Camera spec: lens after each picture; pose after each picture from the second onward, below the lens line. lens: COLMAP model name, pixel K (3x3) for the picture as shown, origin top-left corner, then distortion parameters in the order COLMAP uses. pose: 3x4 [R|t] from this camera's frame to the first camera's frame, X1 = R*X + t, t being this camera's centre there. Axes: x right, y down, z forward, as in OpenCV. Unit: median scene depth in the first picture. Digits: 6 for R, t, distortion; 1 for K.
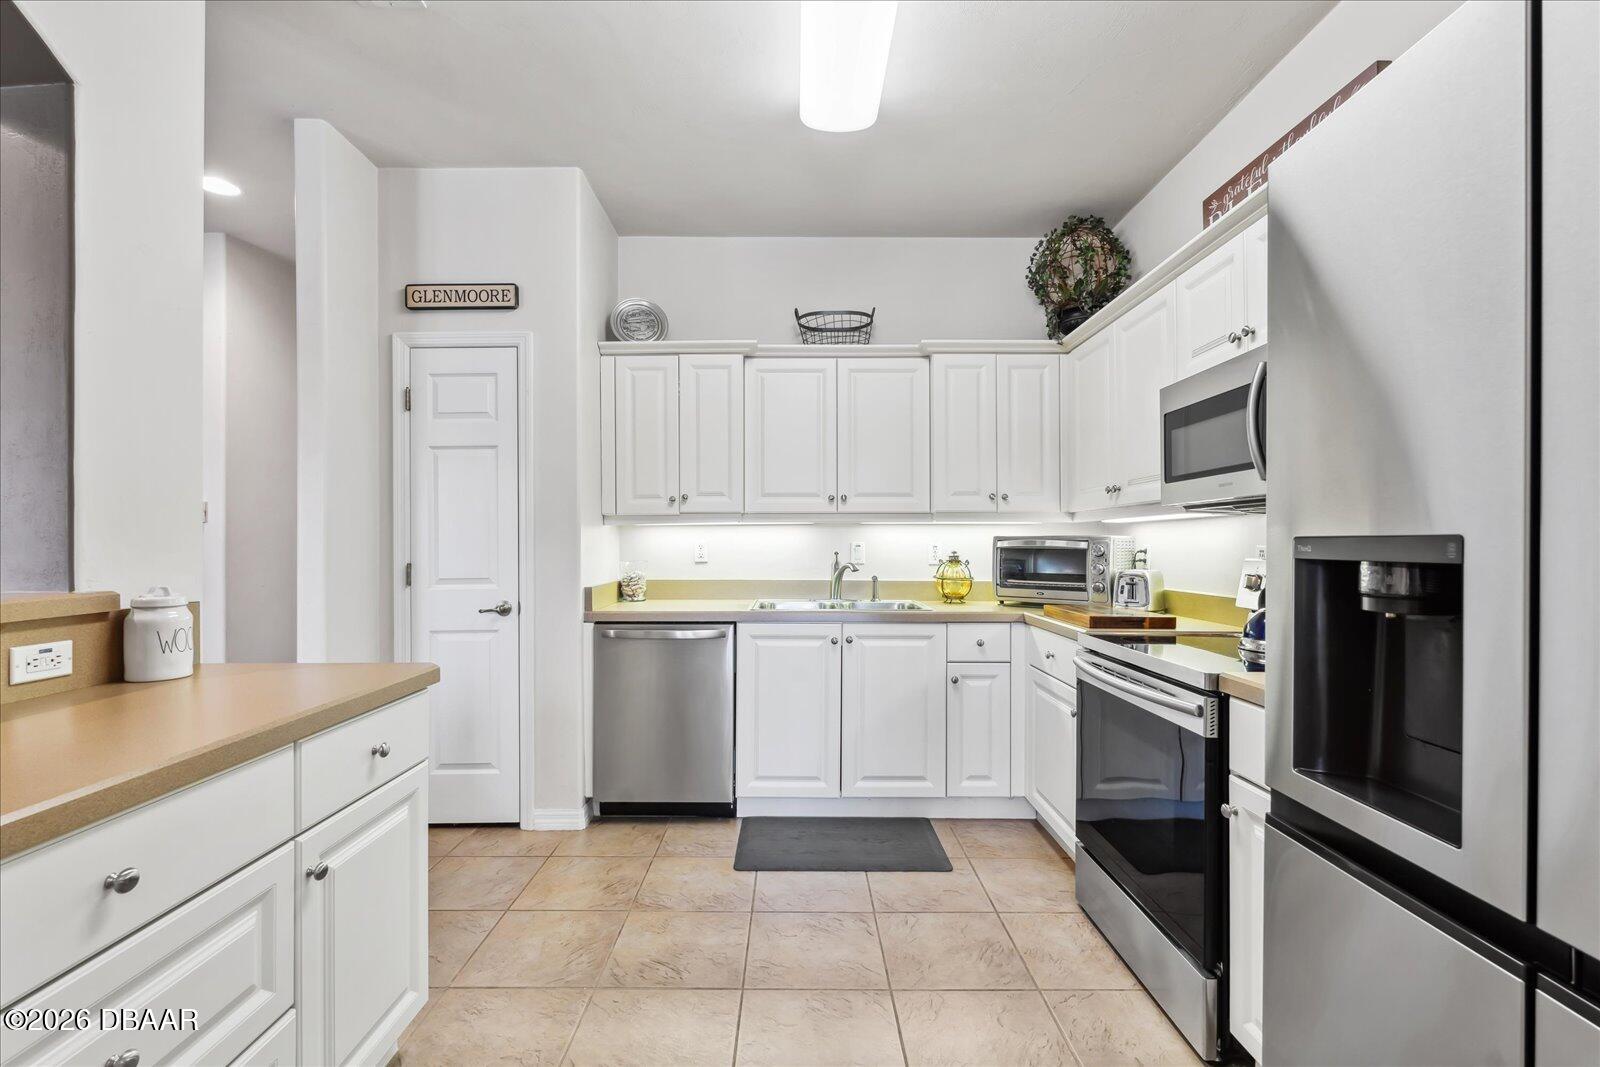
lens RADIAL K [[710.1, 0, 800.0], [0, 710.1, 533.5], [0, 0, 1]] dist [-0.001479, 0.000067]
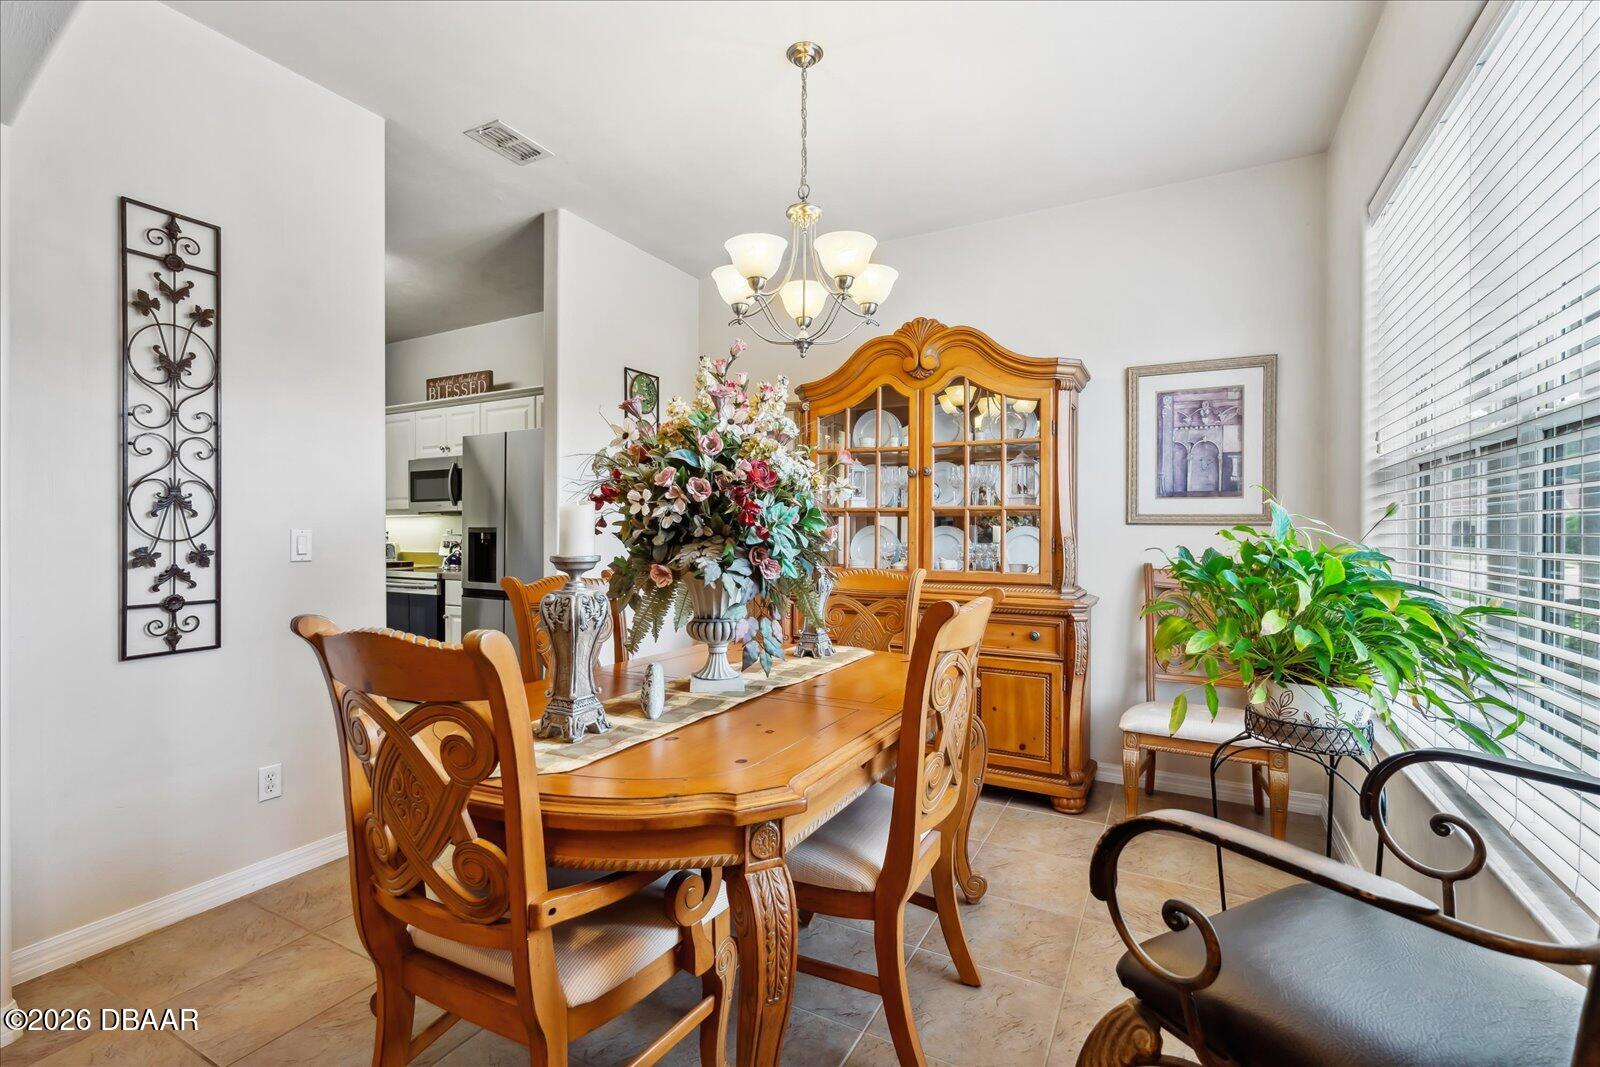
lens RADIAL K [[710.1, 0, 800.0], [0, 710.1, 533.5], [0, 0, 1]] dist [-0.001479, 0.000067]
pose [[0.475716, -0.008488, 0.879558, -1.054425], [-0.011424, 0.999809, 0.015827, -0.024385], [-0.879525, -0.017577, 0.475528, -1.394024]]
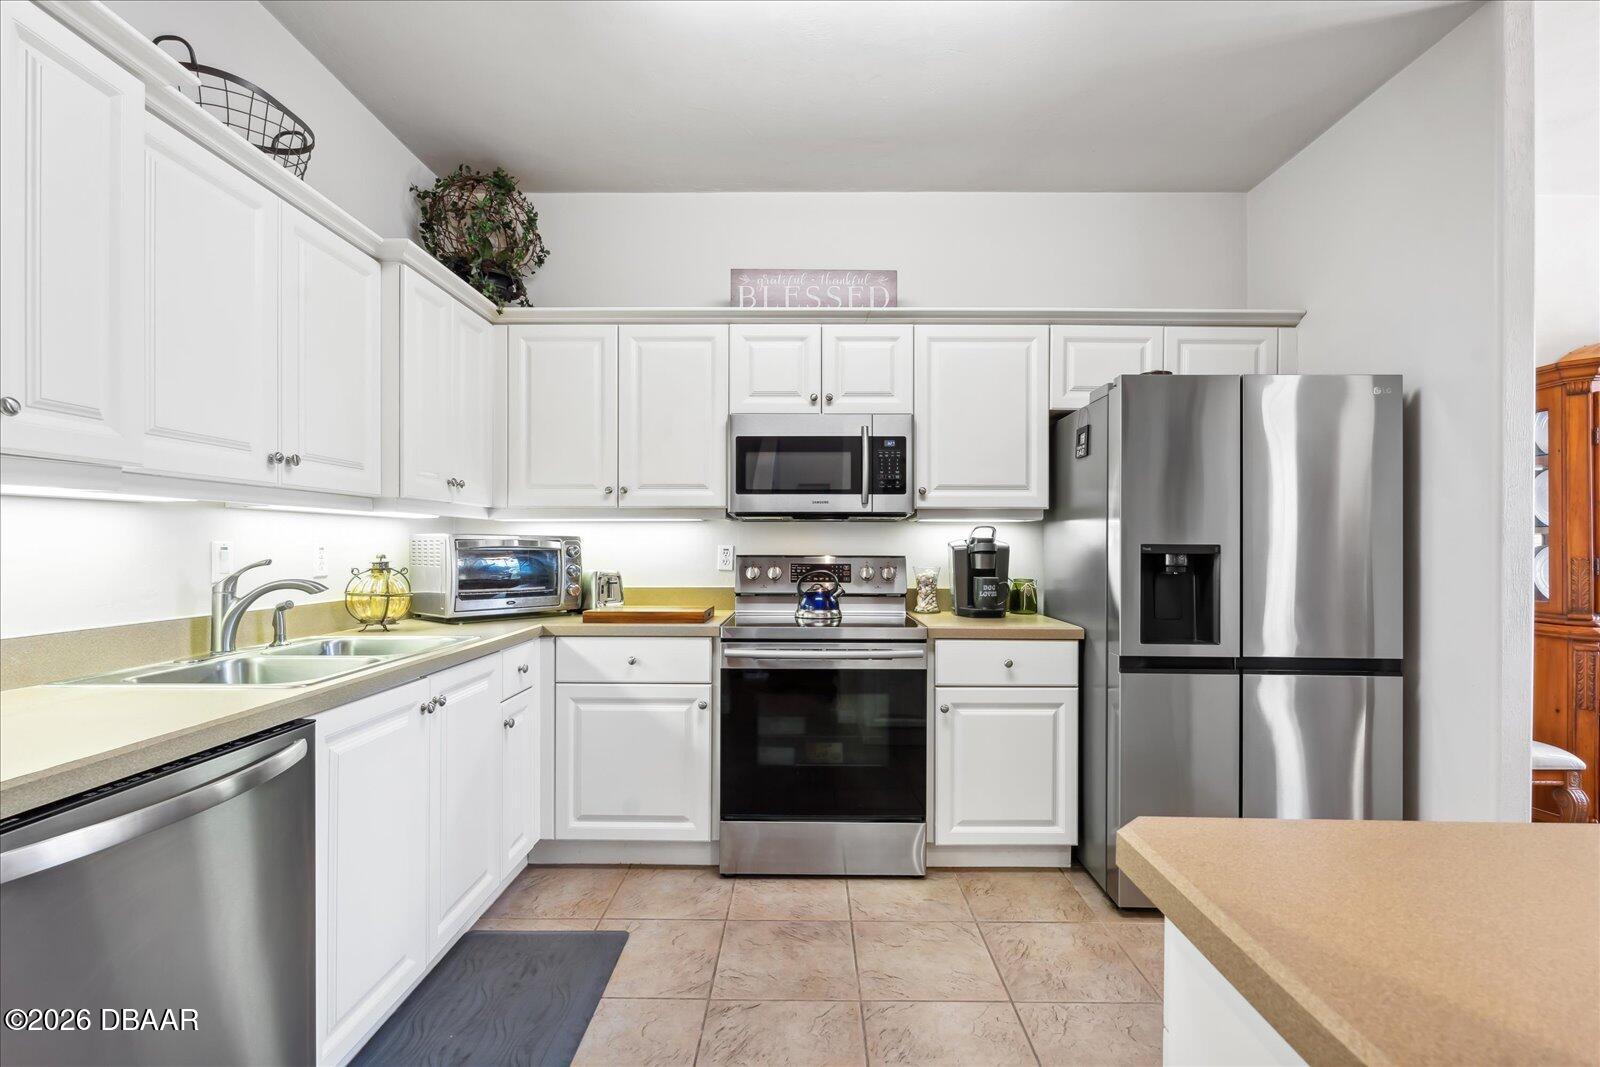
lens RADIAL K [[717.8, 0, 798.6], [0, 717.8, 542.4], [0, 0, 1]] dist [-0.000853, -0.000014]
pose [[0.013239, -0.000679, 0.999912, -0.824538], [-0.017637, 0.999844, 0.000913, 0.009253], [-0.999757, -0.017647, 0.013225, 1.031491]]
